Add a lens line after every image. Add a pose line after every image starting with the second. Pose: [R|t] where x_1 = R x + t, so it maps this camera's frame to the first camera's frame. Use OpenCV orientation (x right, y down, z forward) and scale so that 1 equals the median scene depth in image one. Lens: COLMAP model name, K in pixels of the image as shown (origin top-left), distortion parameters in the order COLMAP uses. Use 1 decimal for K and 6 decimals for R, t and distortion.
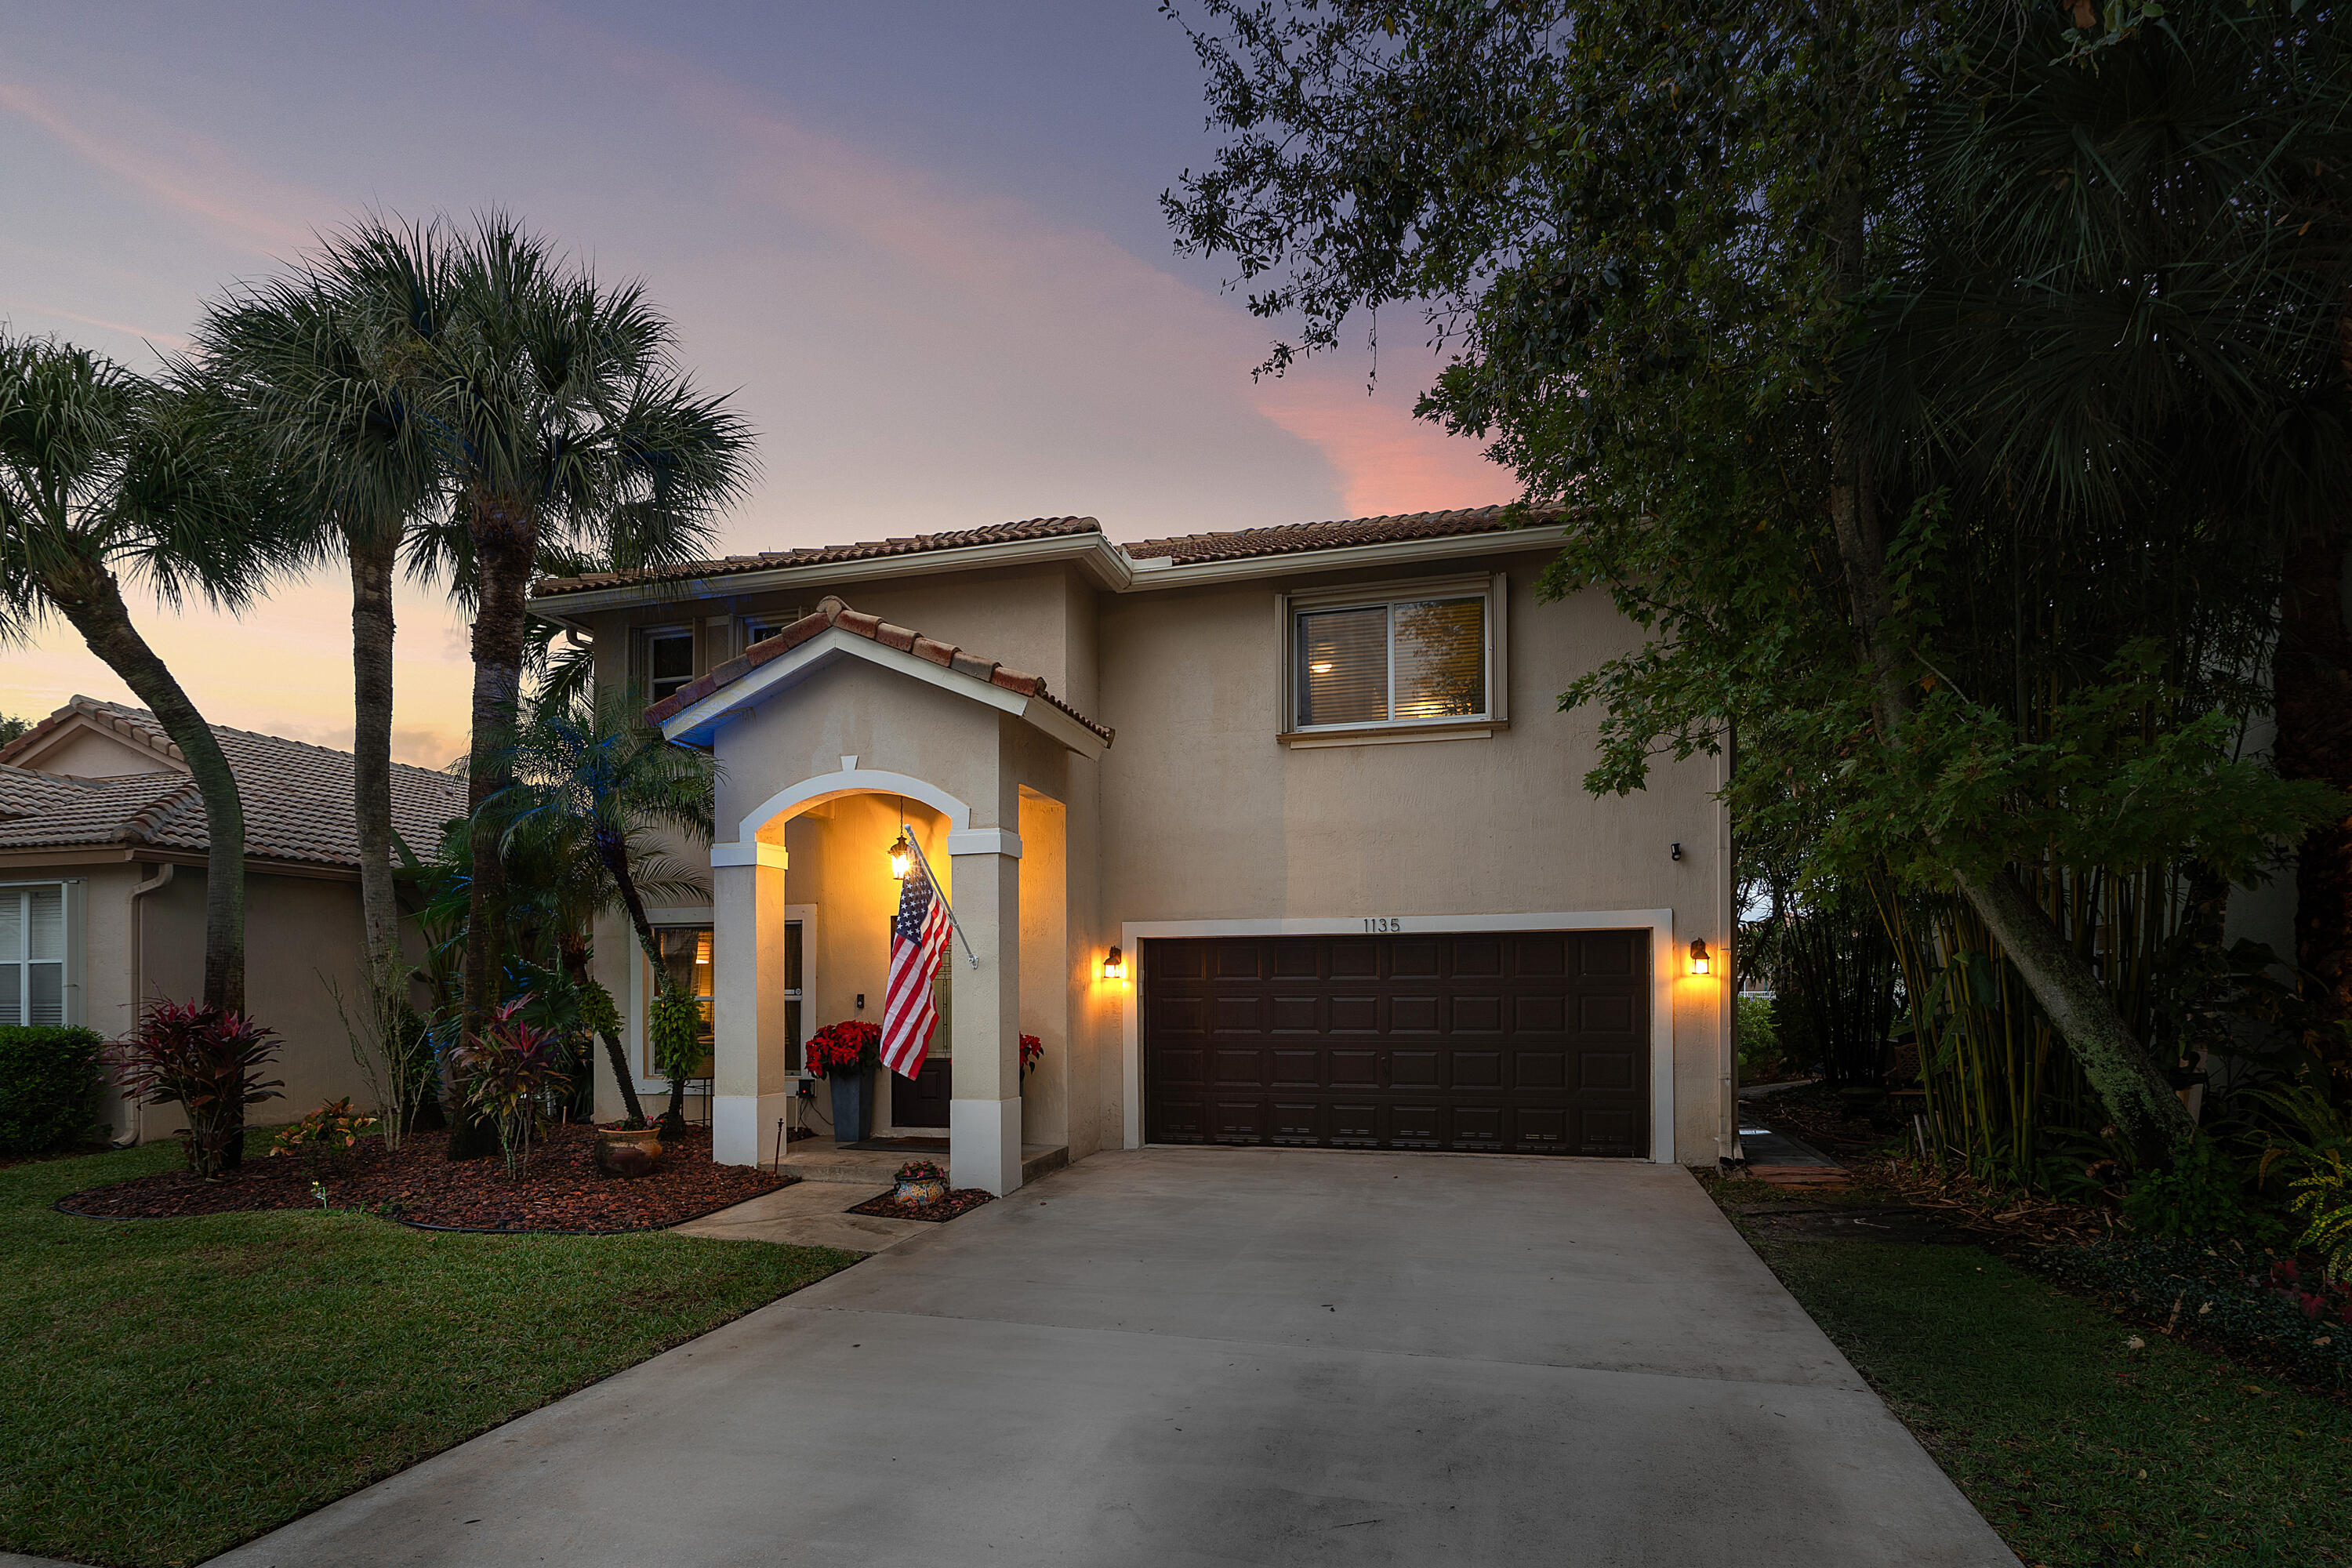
lens RADIAL K [[1068.5, 0, 1171.0], [0, 1068.5, 787.8], [0, 0, 1]] dist [-0.005380, 0.001316]
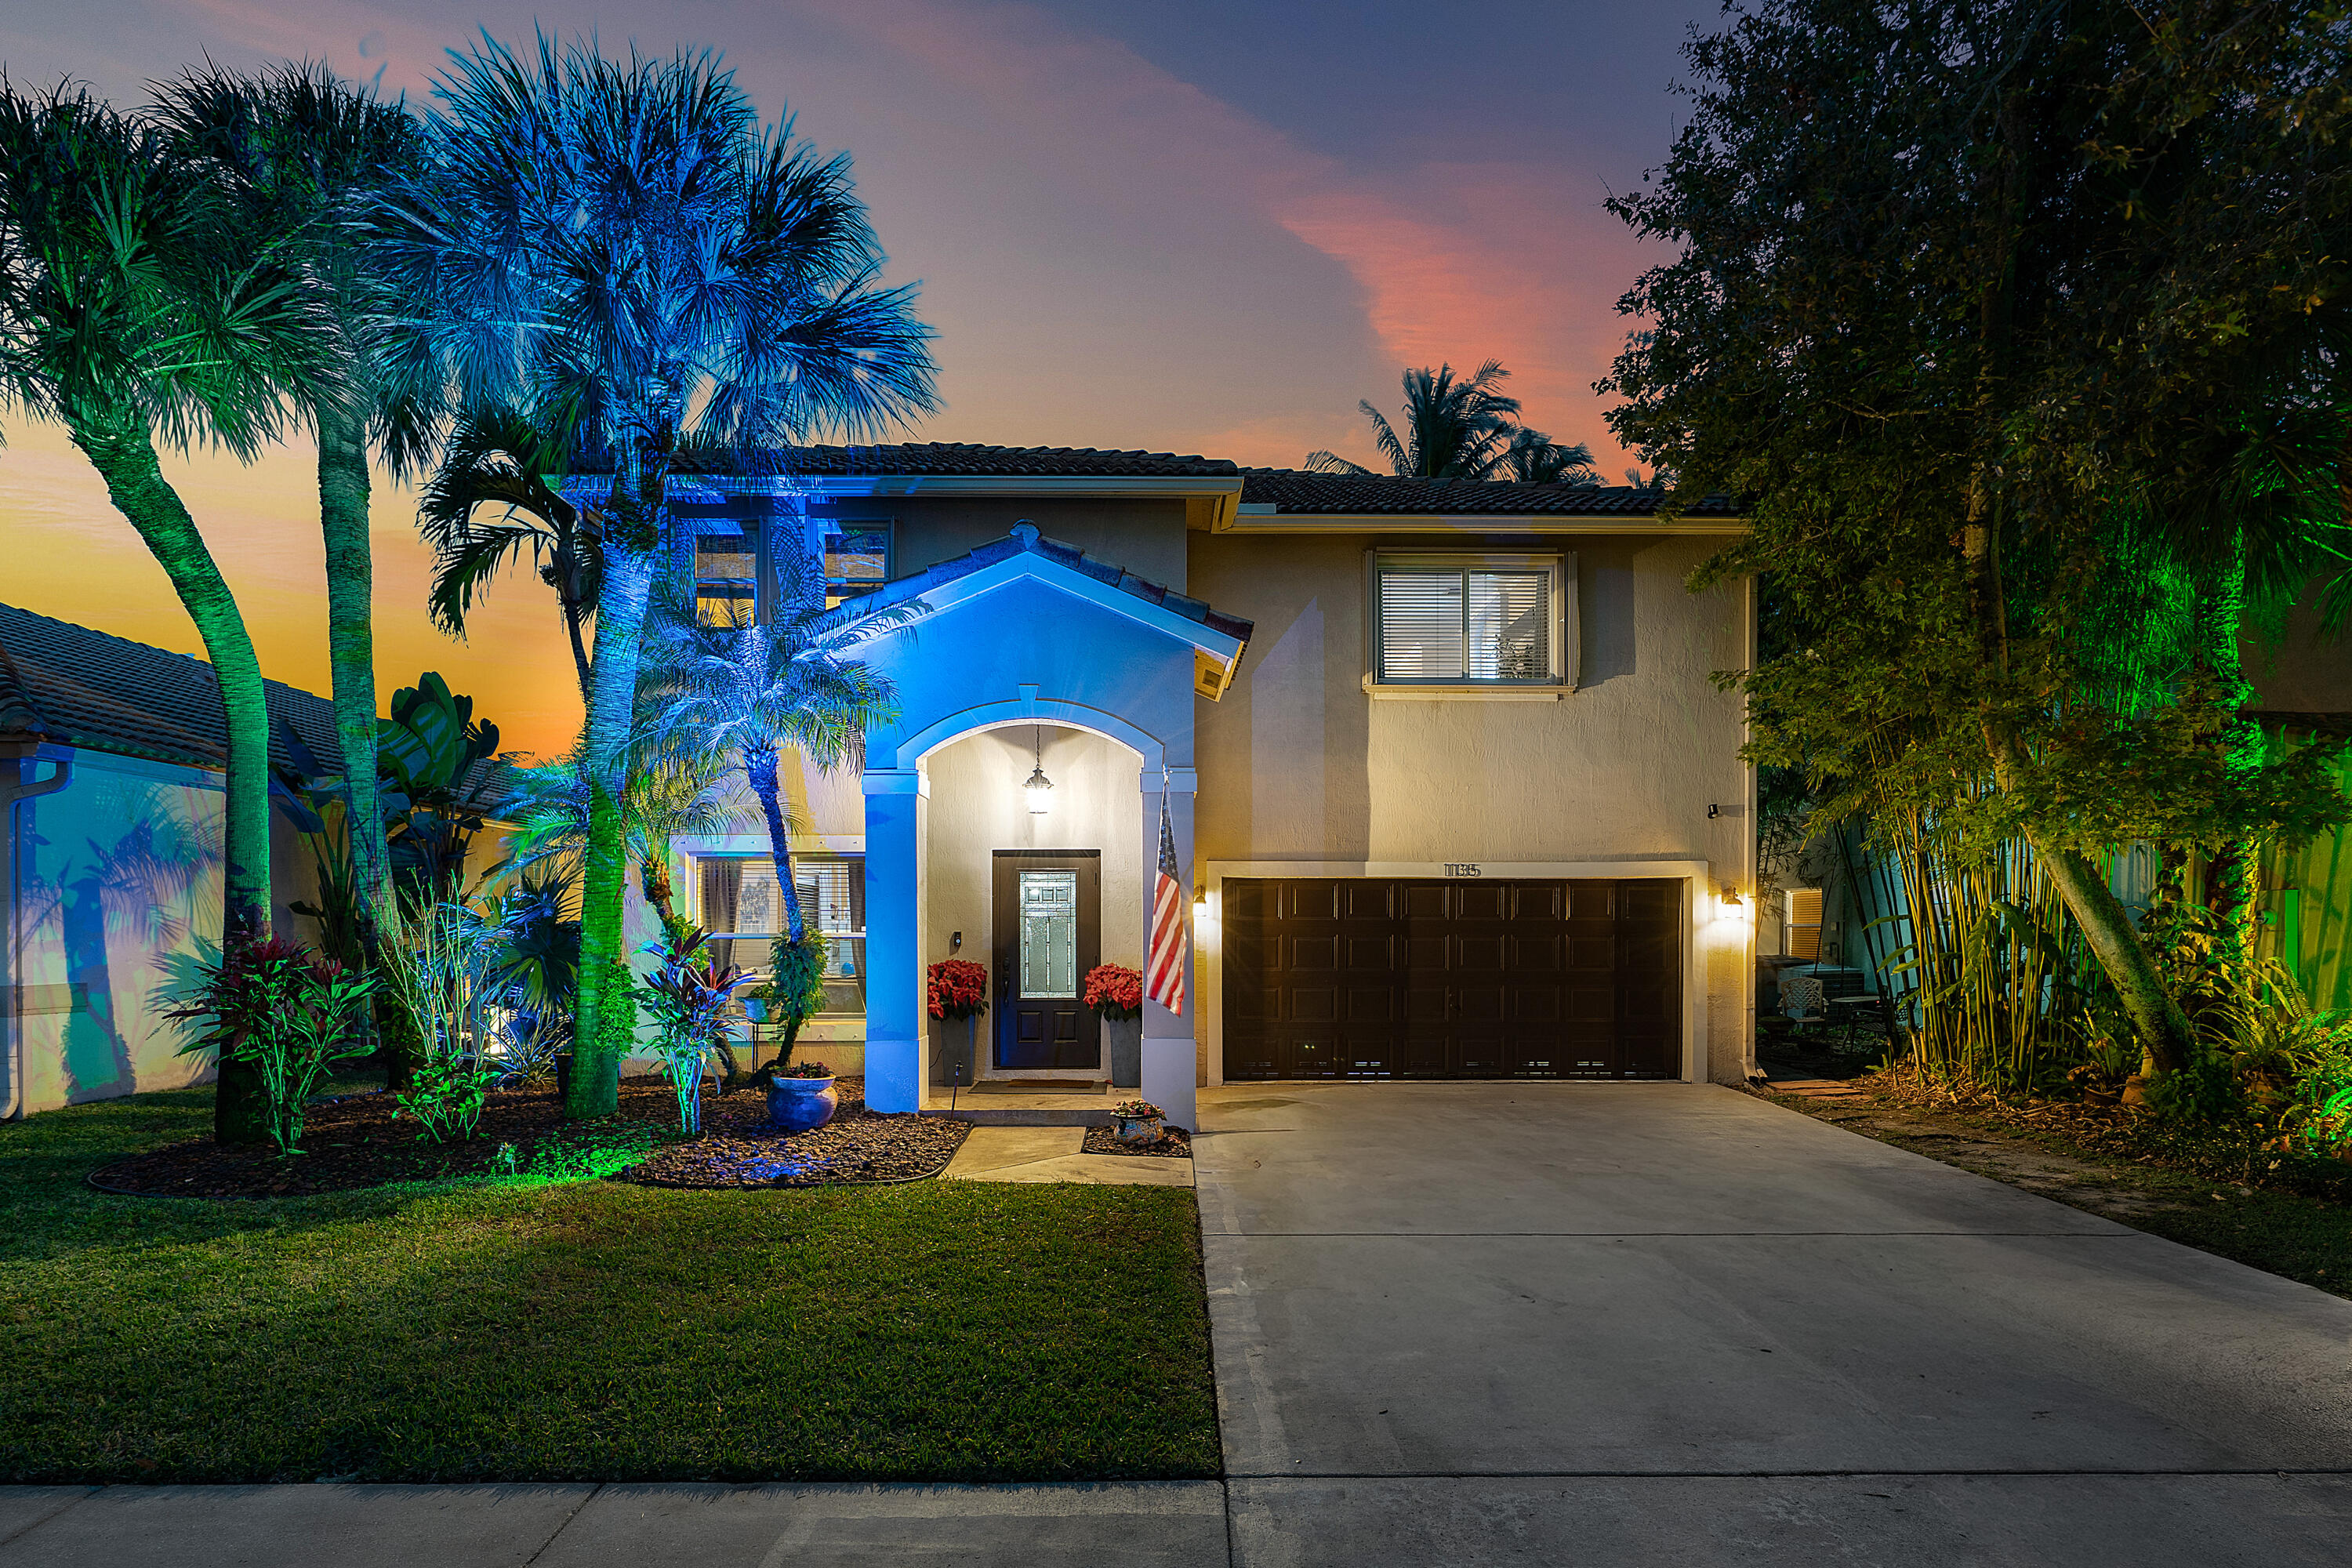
lens RADIAL K [[1114.5, 0, 1207.1], [0, 1114.5, 719.7], [0, 0, 1]] dist [-0.003938, 0.000515]
pose [[0.964100, 0.055416, 0.259693, -0.388266], [-0.055683, 0.998428, -0.006335, -0.001310], [-0.259636, -0.008353, 0.965670, -0.015293]]
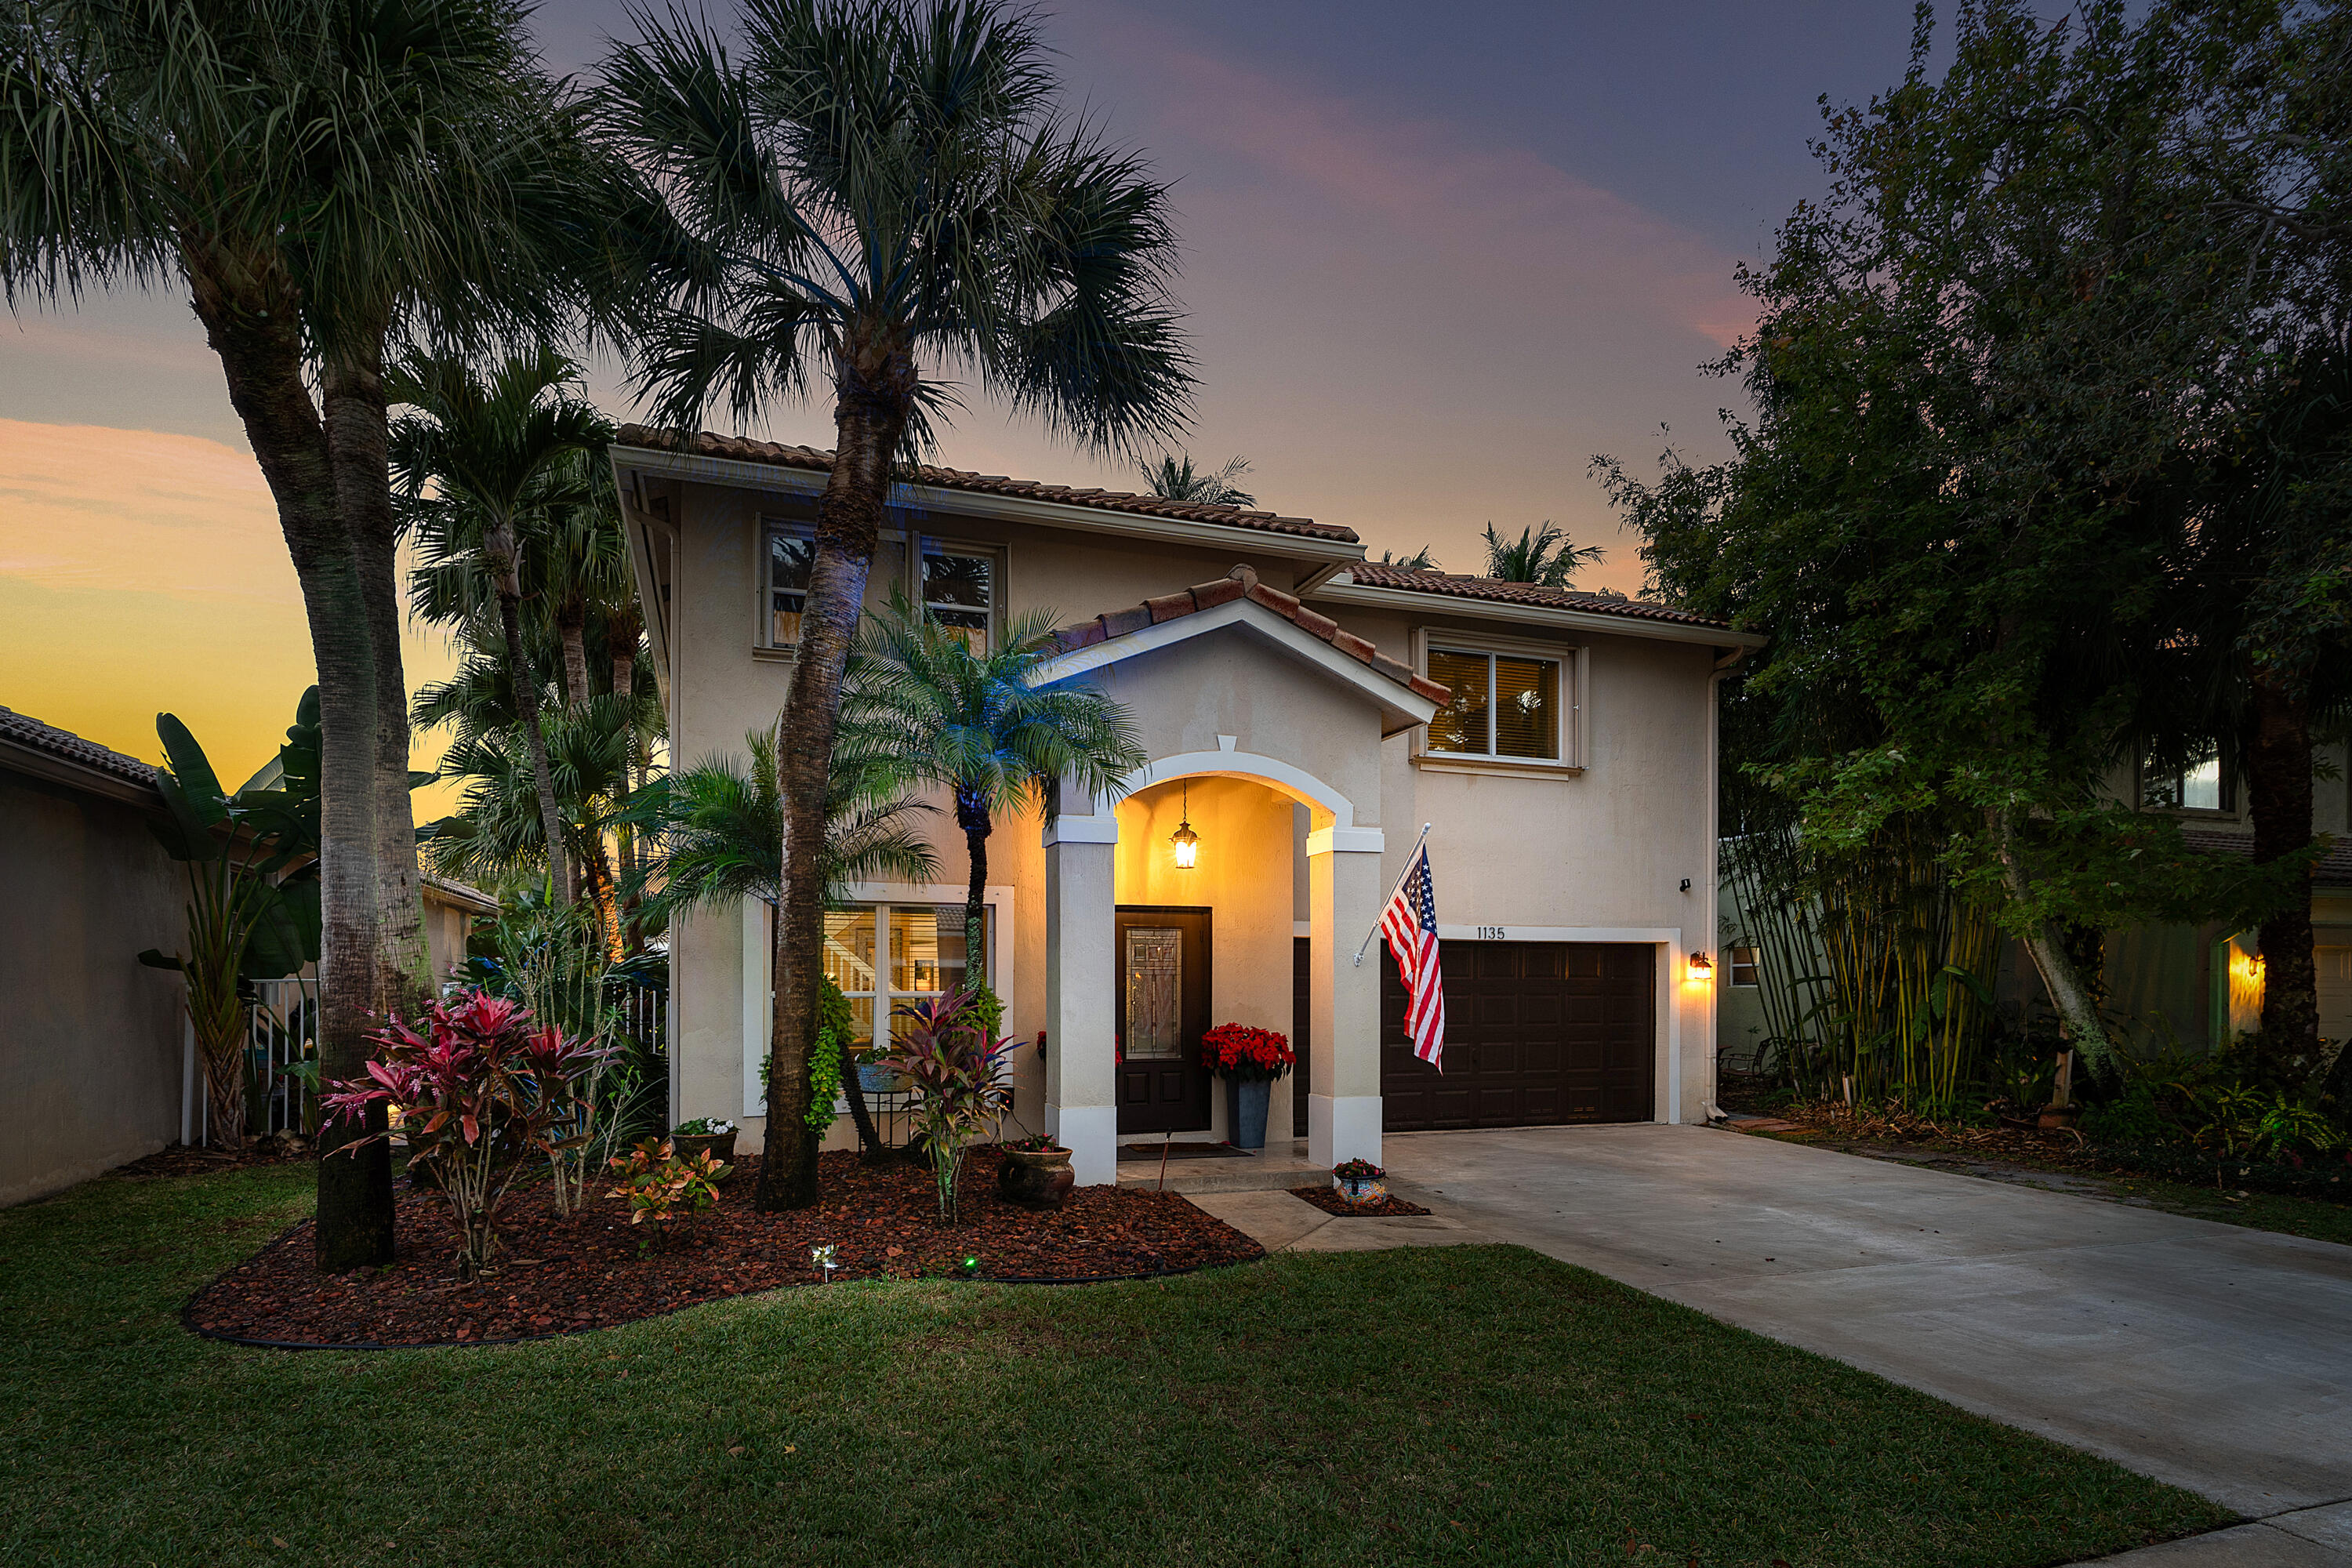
lens RADIAL K [[1068.5, 0, 1196.6], [0, 1068.5, 790.9], [0, 0, 1]] dist [-0.005380, 0.001316]
pose [[0.847126, 0.103387, 0.521238, -0.772494], [-0.105722, 0.994073, -0.025352, 0.042764], [-0.520770, -0.033629, 0.853035, 0.207382]]
